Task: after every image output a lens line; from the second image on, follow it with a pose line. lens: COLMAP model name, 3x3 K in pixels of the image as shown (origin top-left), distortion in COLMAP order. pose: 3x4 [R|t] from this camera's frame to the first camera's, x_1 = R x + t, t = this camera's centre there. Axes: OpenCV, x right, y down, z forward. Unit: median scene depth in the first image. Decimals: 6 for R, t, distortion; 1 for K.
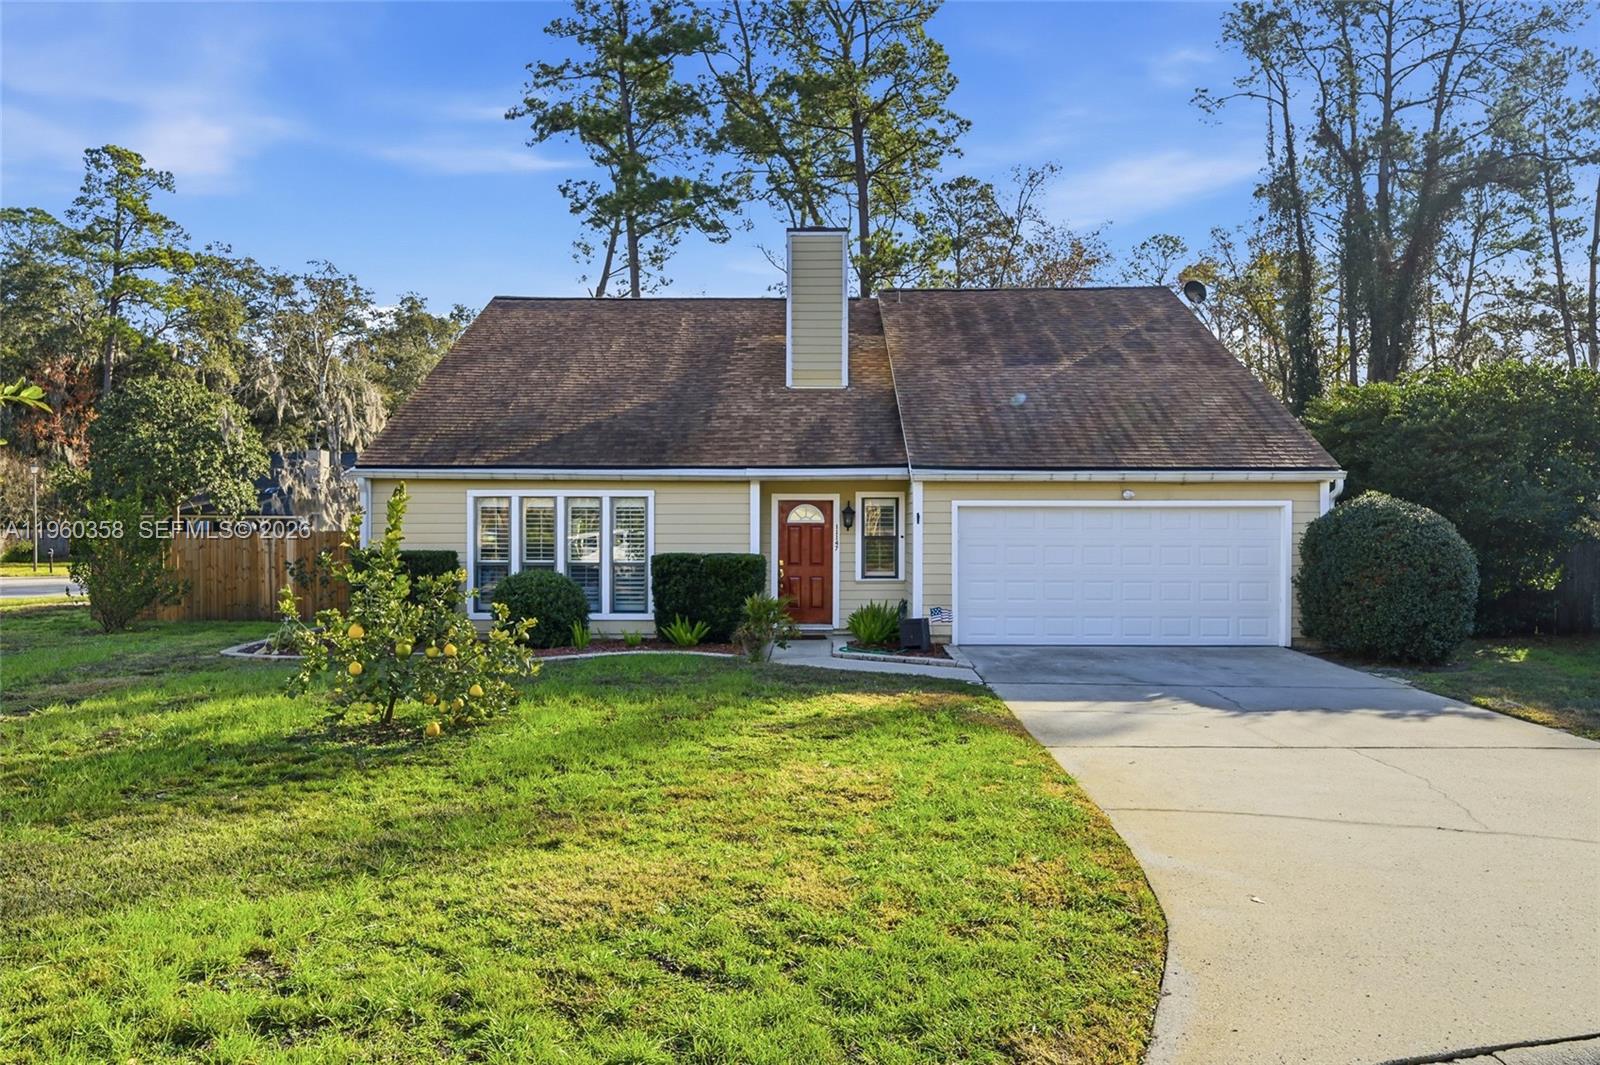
lens RADIAL K [[1091.5, 0, 800.0], [0, 1091.5, 532.5], [0, 0, 1]] dist [-0.000858, -0.001093]
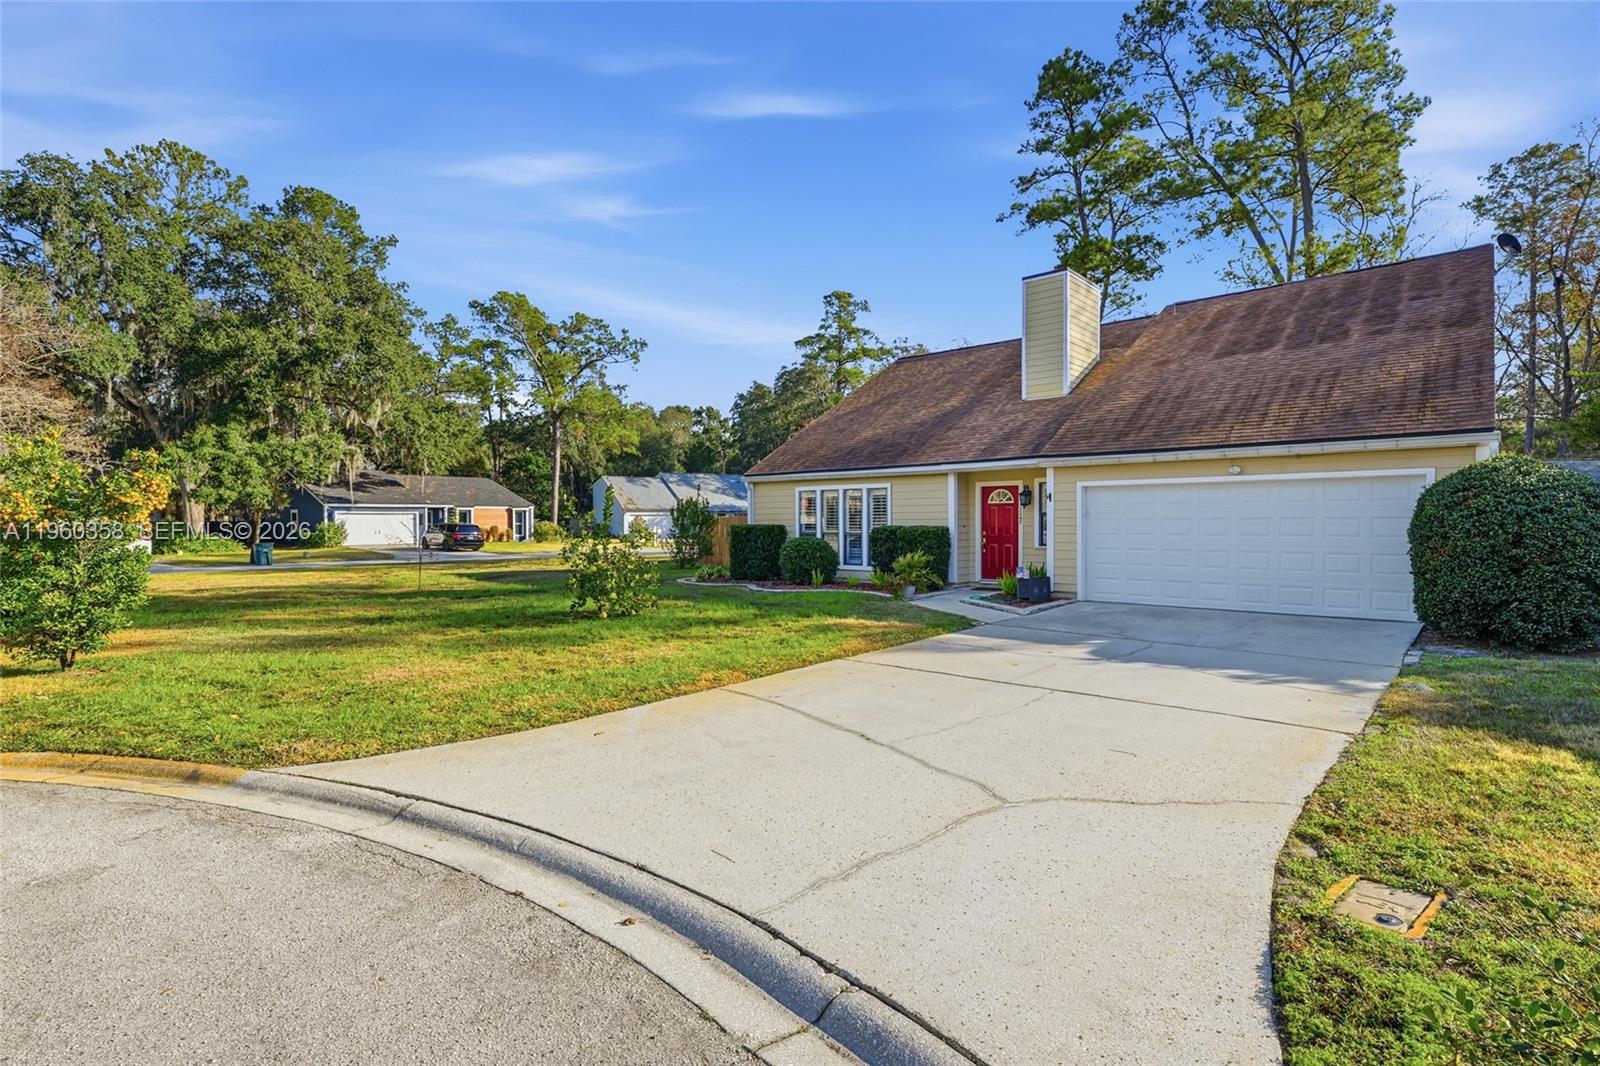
lens RADIAL K [[796.1, 0, 800.0], [0, 796.1, 533.0], [0, 0, 1]] dist [-0.000217, 0.000071]
pose [[0.744105, 0.003759, -0.668052, 0.471231], [0.006083, 0.999905, 0.012403, 0.013807], [0.668035, -0.013293, 0.744011, 0.121617]]
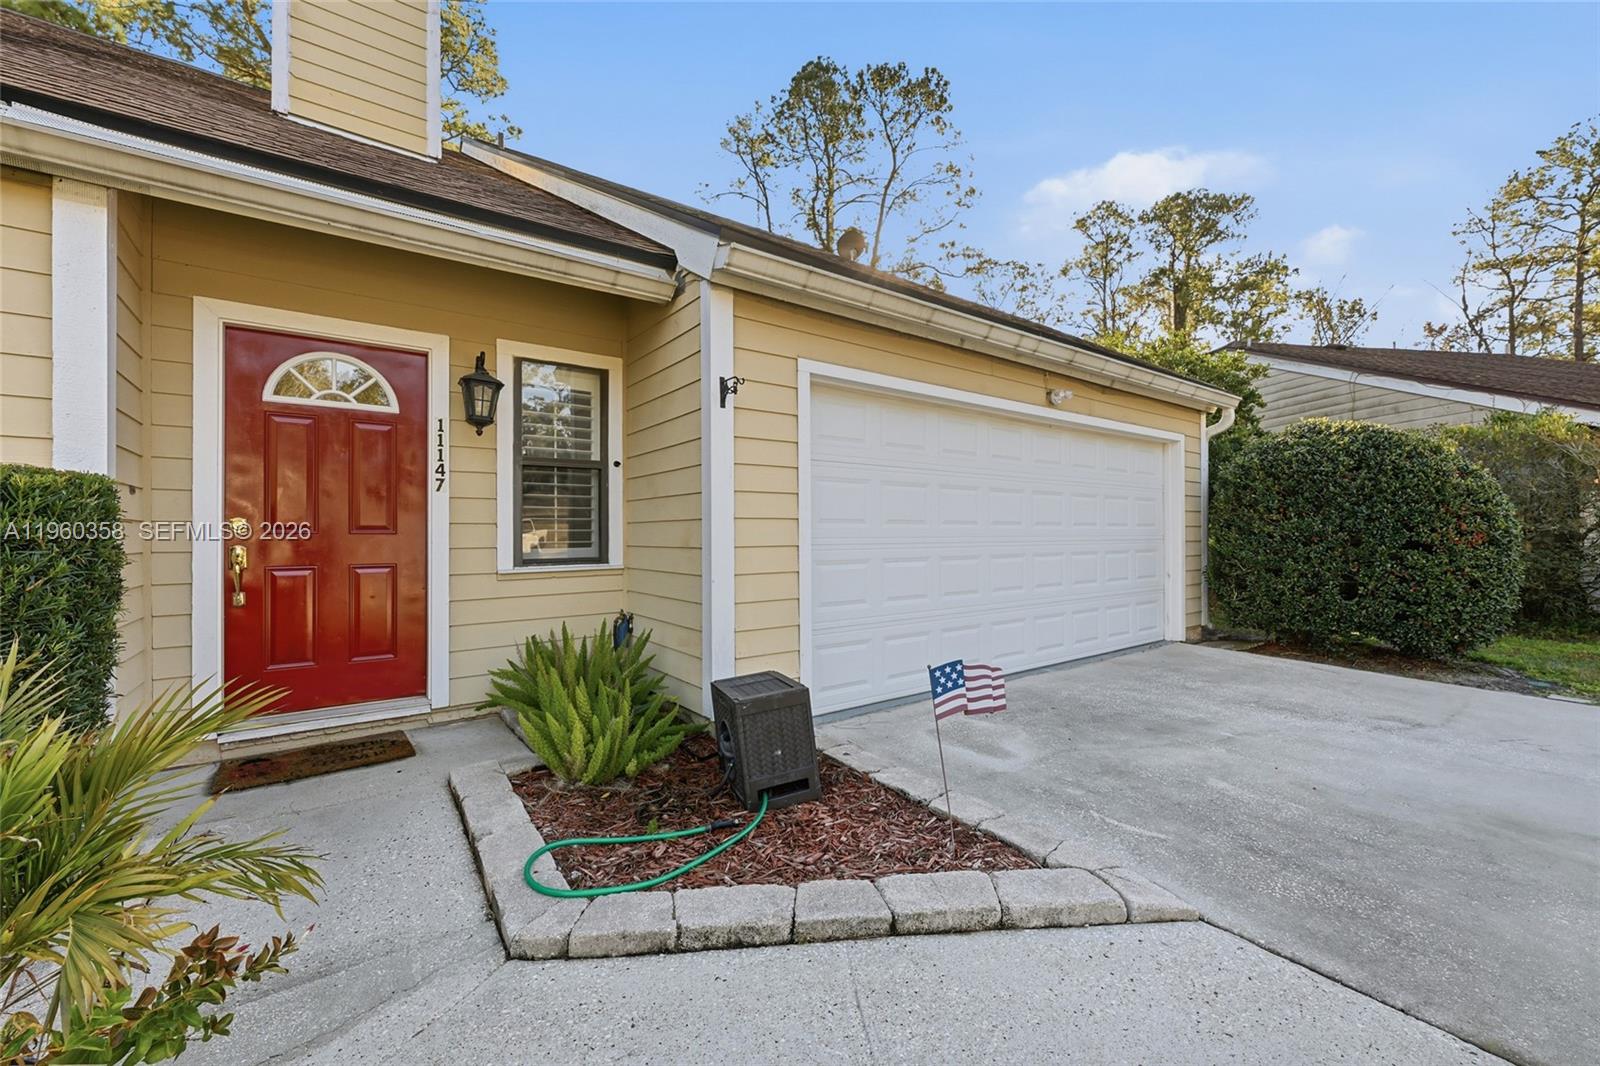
lens RADIAL K [[631.0, 0, 799.0], [0, 631.0, 540.1], [0, 0, 1]] dist [-0.011177, -0.000109]
pose [[0.796917, -0.009605, 0.604013, 0.002315], [0.006175, 0.999951, 0.007755, 0.031921], [-0.604057, -0.002450, 0.796937, 0.764417]]
